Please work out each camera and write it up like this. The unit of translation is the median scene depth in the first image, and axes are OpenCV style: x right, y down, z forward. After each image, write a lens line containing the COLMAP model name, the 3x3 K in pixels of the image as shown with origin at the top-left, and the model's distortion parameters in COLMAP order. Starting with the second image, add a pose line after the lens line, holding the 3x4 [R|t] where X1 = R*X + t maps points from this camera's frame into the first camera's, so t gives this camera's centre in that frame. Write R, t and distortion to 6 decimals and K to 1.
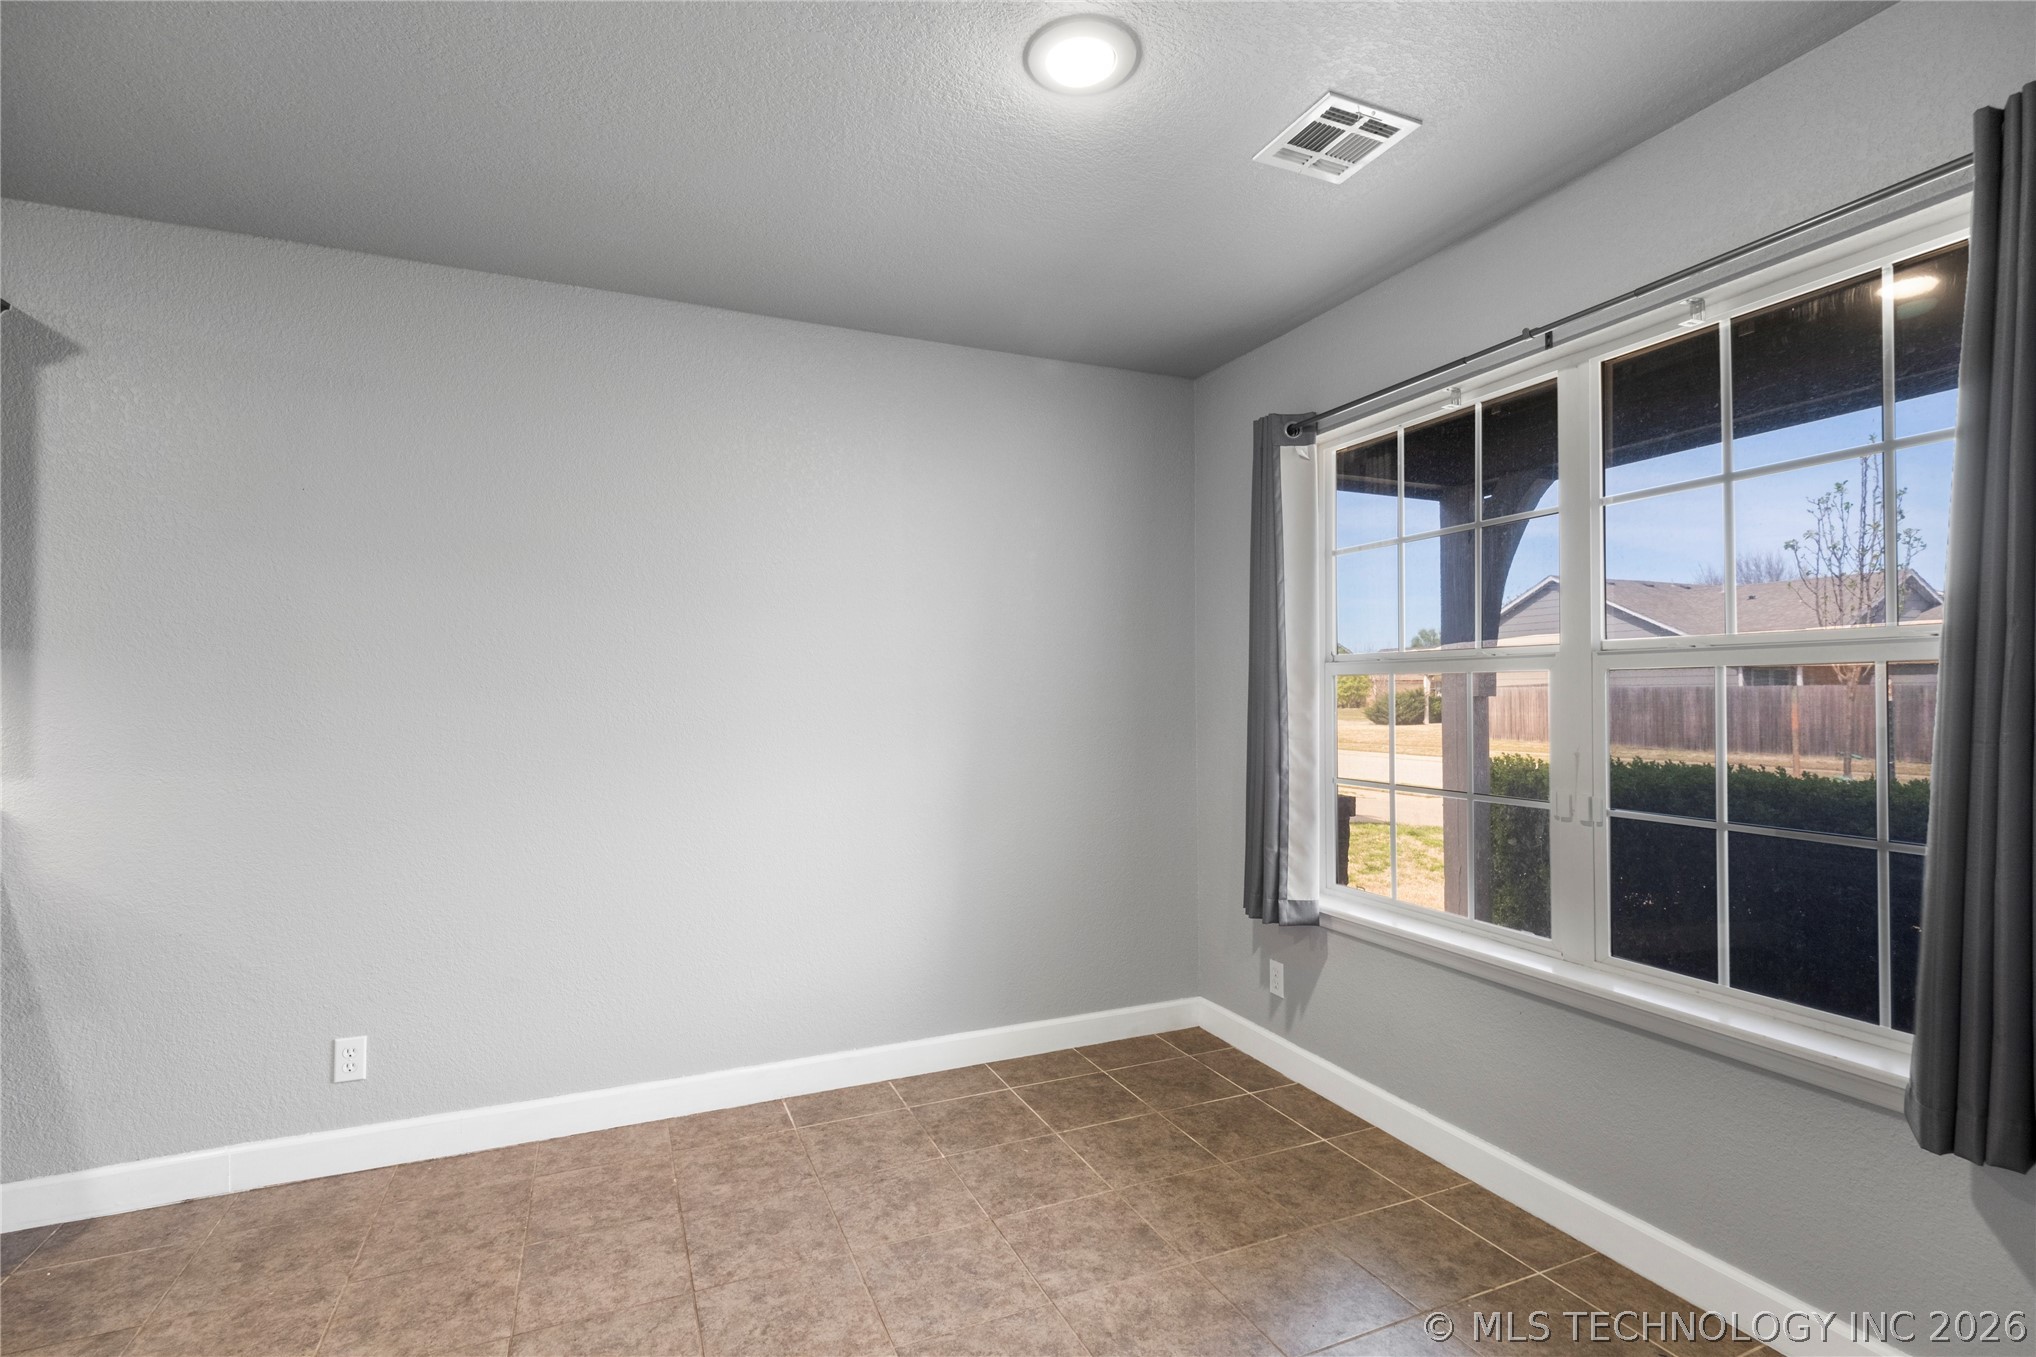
lens RADIAL K [[950.8, 0, 1015.8], [0, 950.8, 683.9], [0, 0, 1]] dist [0.007701, -0.002412]
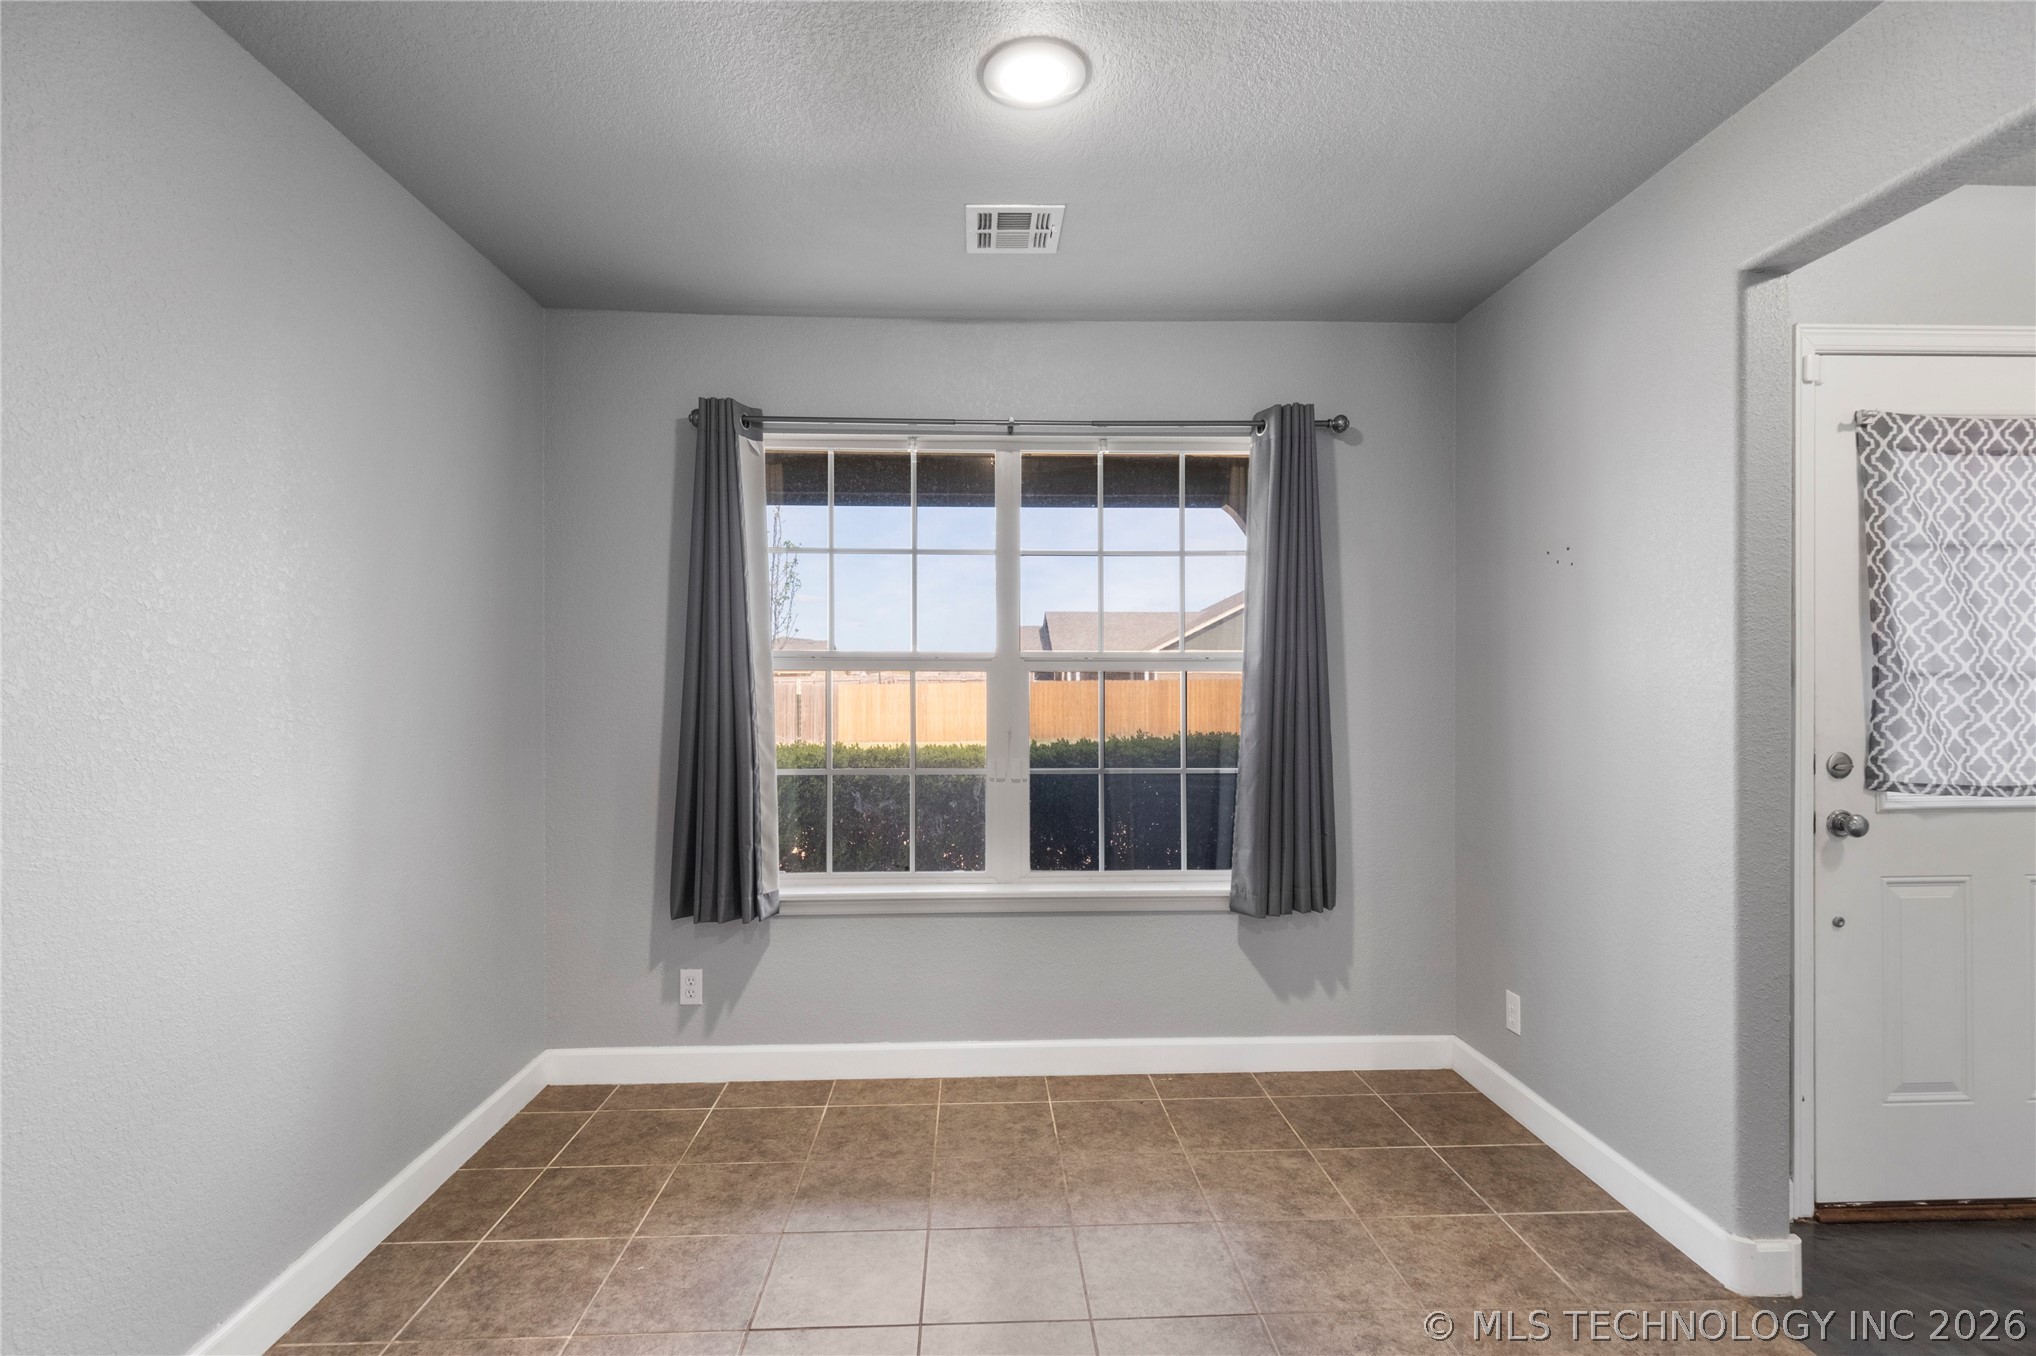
lens RADIAL K [[950.8, 0, 1032.8], [0, 950.8, 688.8], [0, 0, 1]] dist [0.007701, -0.002412]
pose [[0.361701, 0.000977, 0.932294, -0.579697], [-0.009276, 0.999954, 0.002552, 0.006123], [-0.932248, -0.009571, 0.361693, 0.398373]]
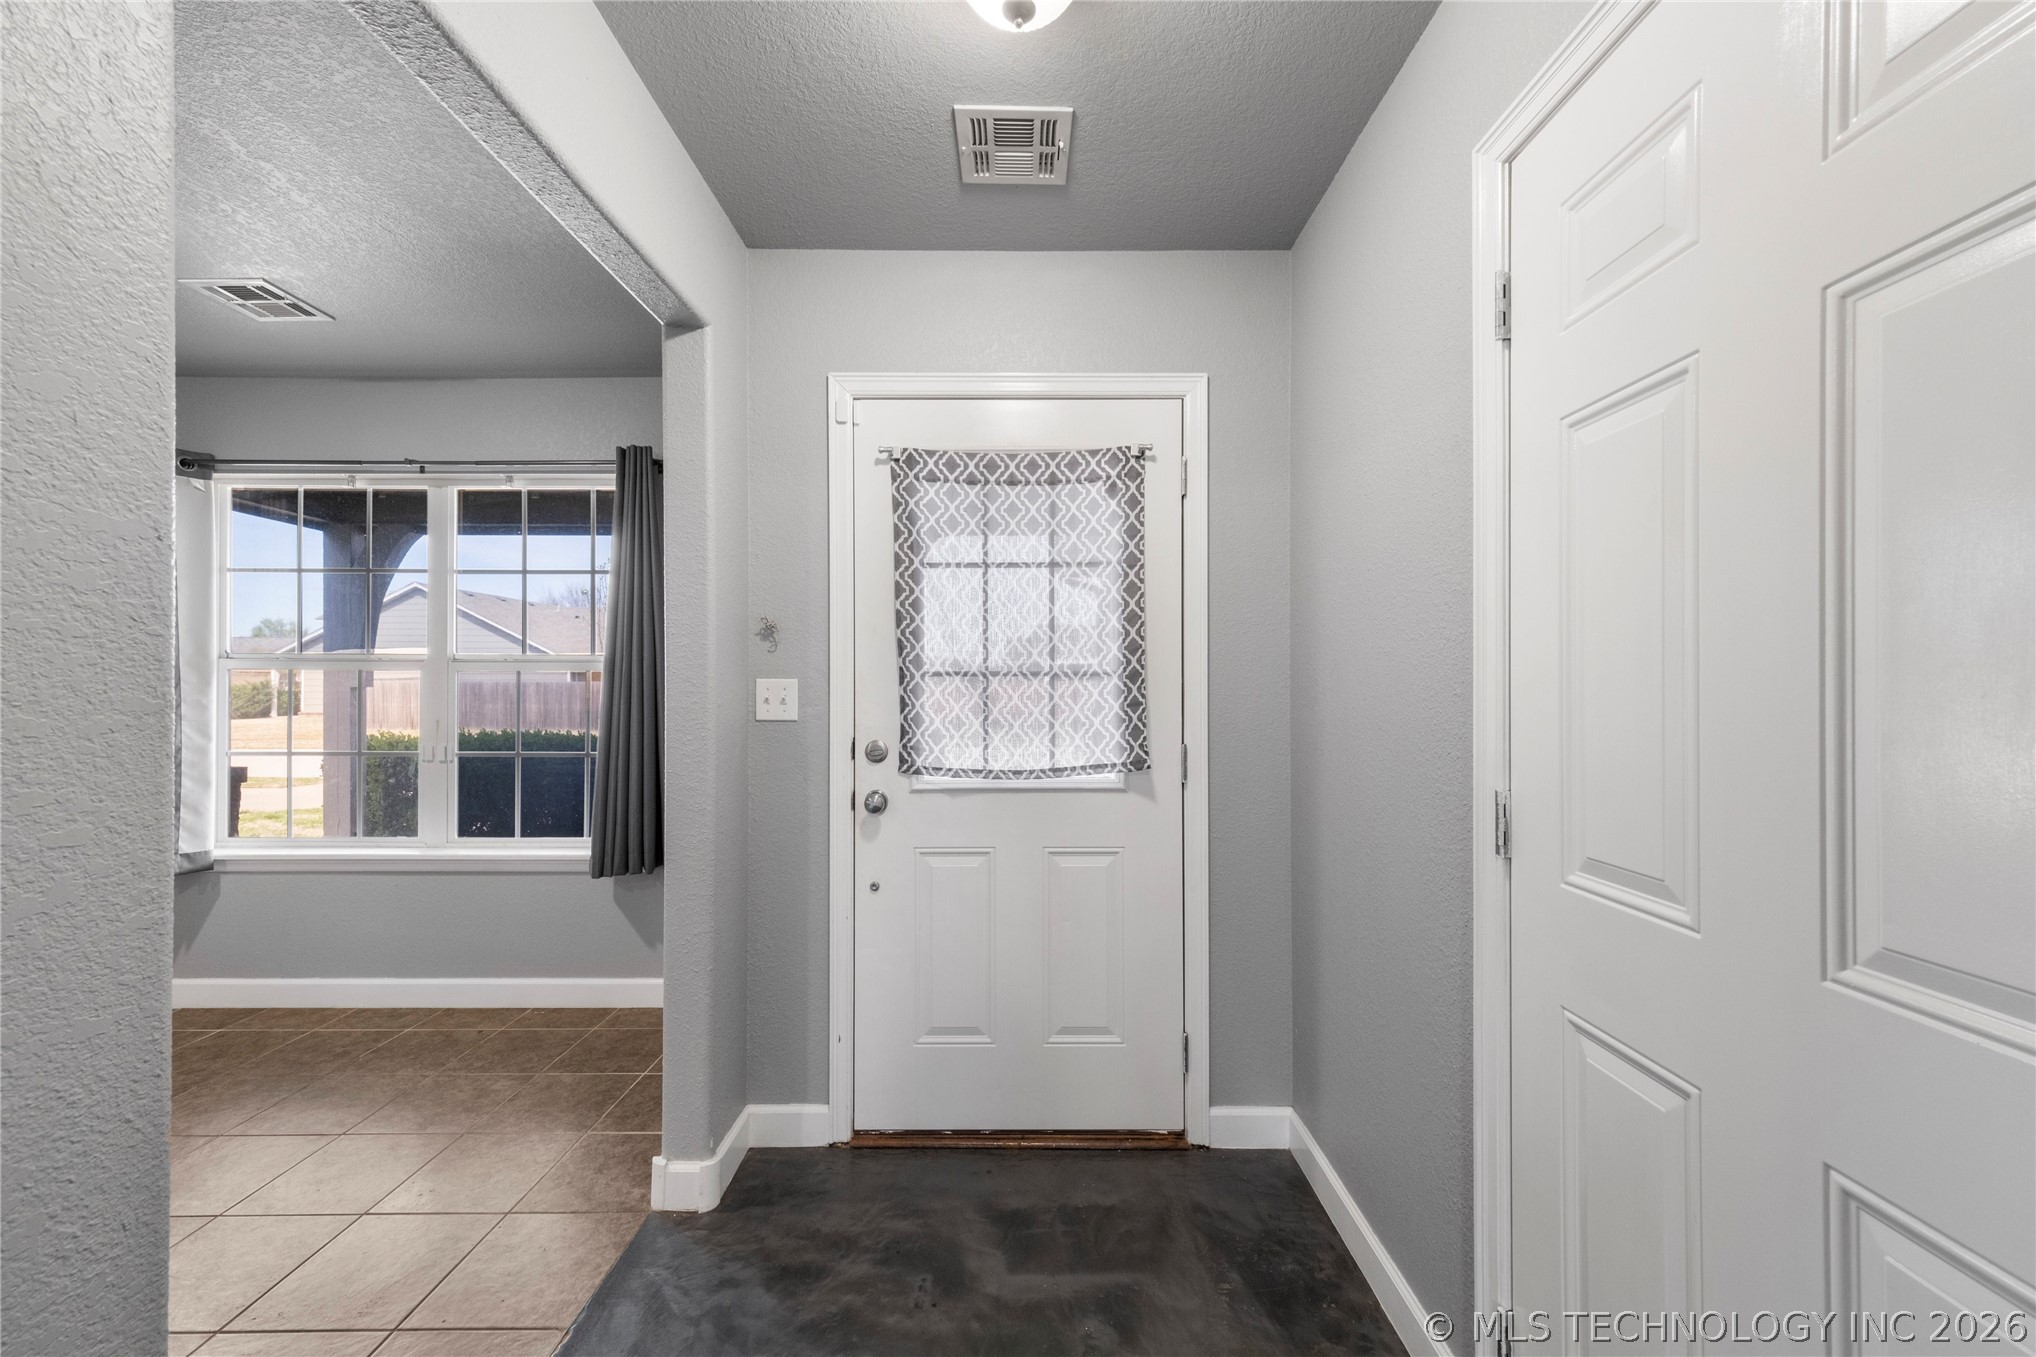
lens RADIAL K [[782.2, 0, 1004.9], [0, 782.2, 685.4], [0, 0, 1]] dist [0.012930, -0.000480]
pose [[0.404475, 0.006025, 0.914529, -0.226524], [-0.013286, 0.999911, -0.000711, -0.000171], [-0.914453, -0.011863, 0.404519, -0.389019]]
